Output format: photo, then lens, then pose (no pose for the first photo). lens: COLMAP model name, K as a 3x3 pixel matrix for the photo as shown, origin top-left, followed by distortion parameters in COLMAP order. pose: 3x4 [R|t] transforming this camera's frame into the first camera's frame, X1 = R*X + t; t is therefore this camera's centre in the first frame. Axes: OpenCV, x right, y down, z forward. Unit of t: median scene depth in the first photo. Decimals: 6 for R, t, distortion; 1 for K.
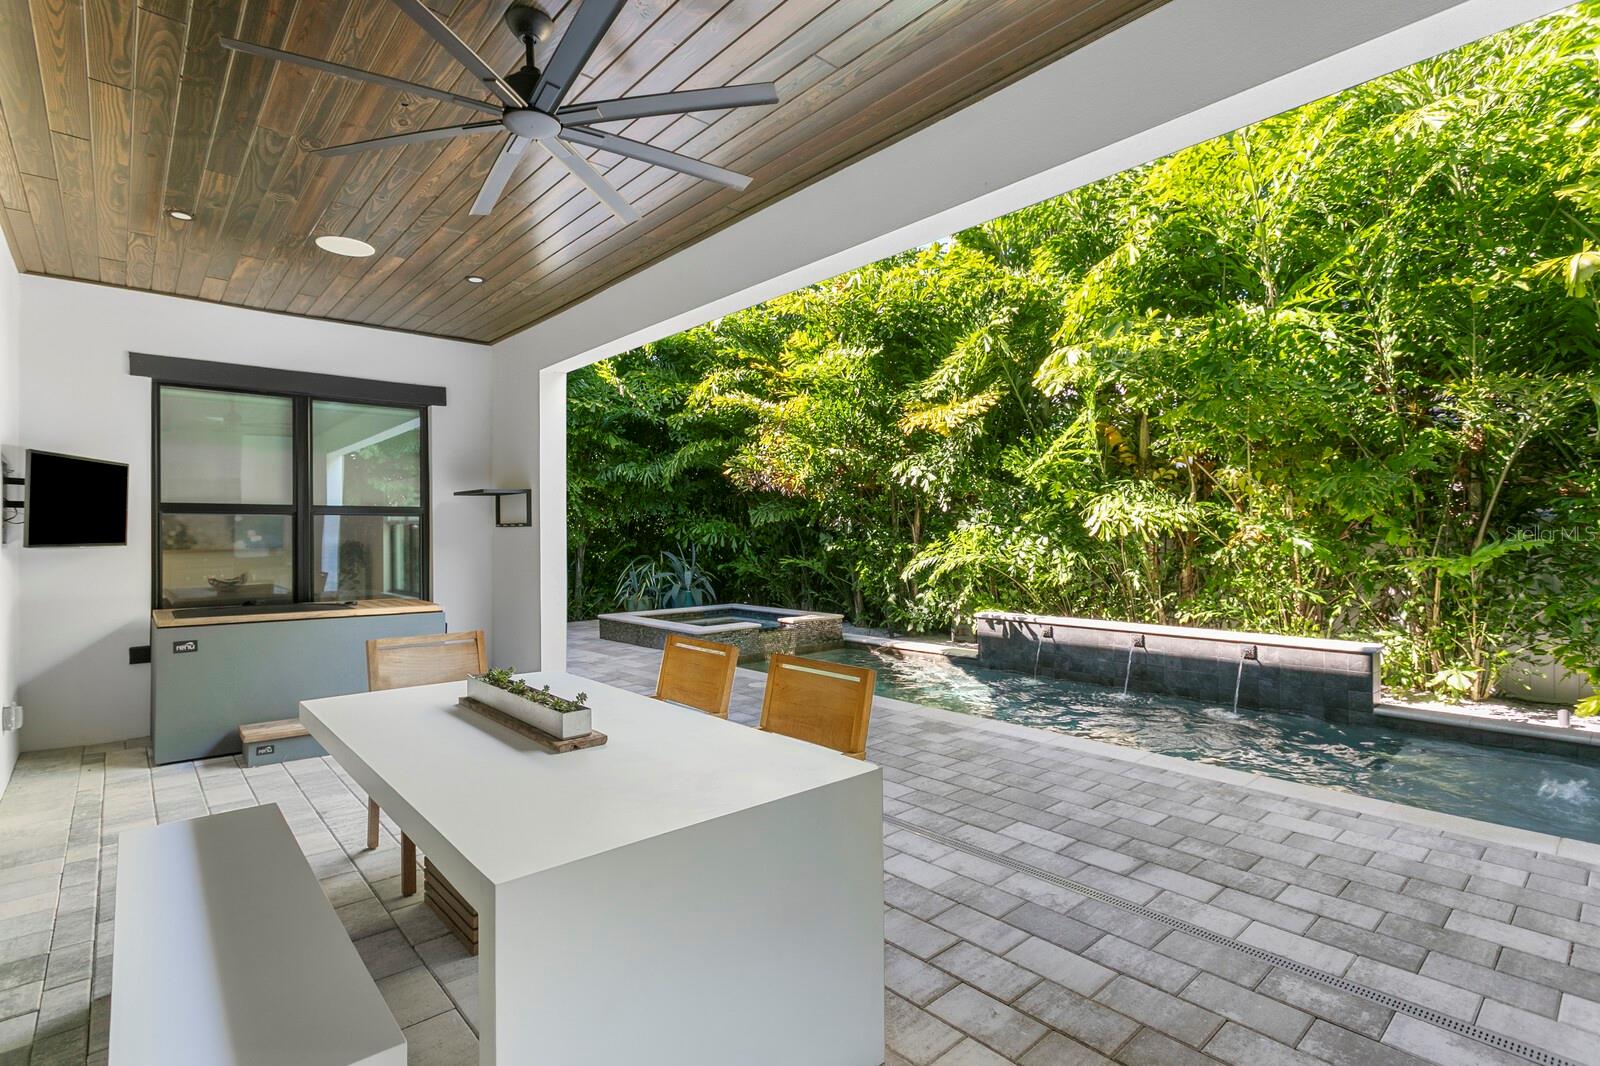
lens RADIAL K [[787.3, 0, 788.4], [0, 787.3, 530.6], [0, 0, 1]] dist [0.019831, 0.000868]
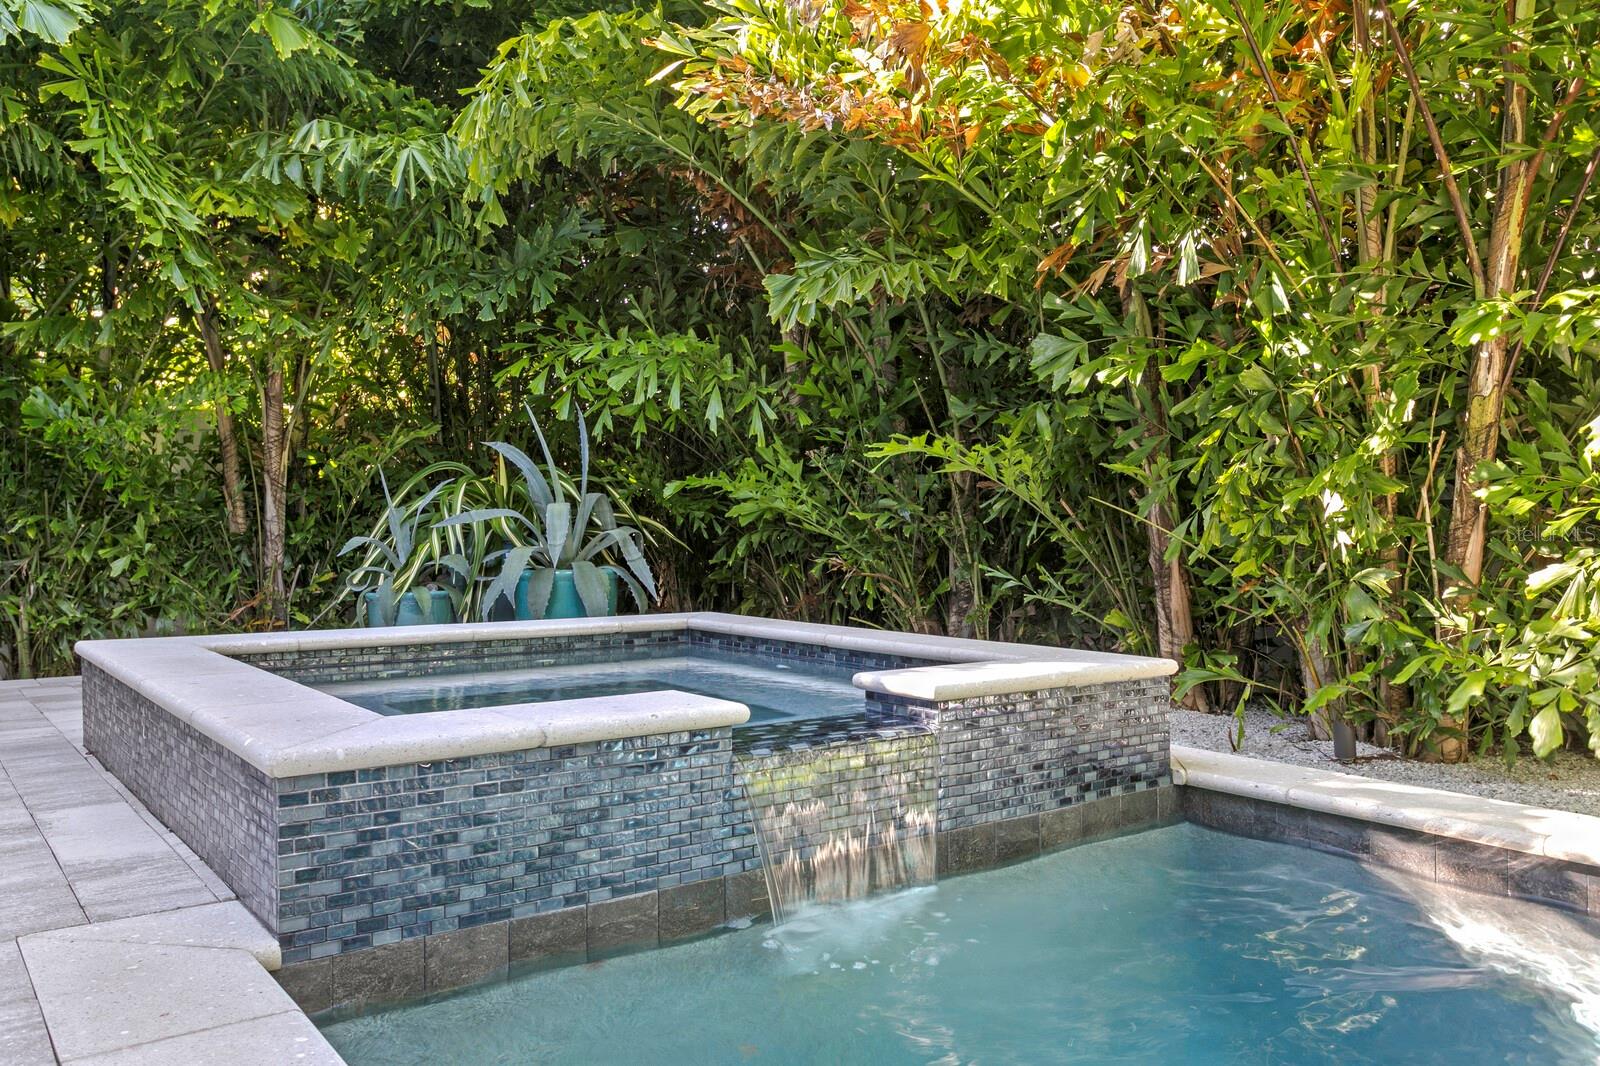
lens RADIAL K [[1286.9, 0, 797.4], [0, 1286.9, 531.7], [0, 0, 1]] dist [0.017951, 0.002035]
pose [[0.996864, 0.009296, -0.078588, -0.001806], [-0.008549, 0.999915, 0.009836, 0.057591], [0.078673, -0.009133, 0.996859, 0.530806]]
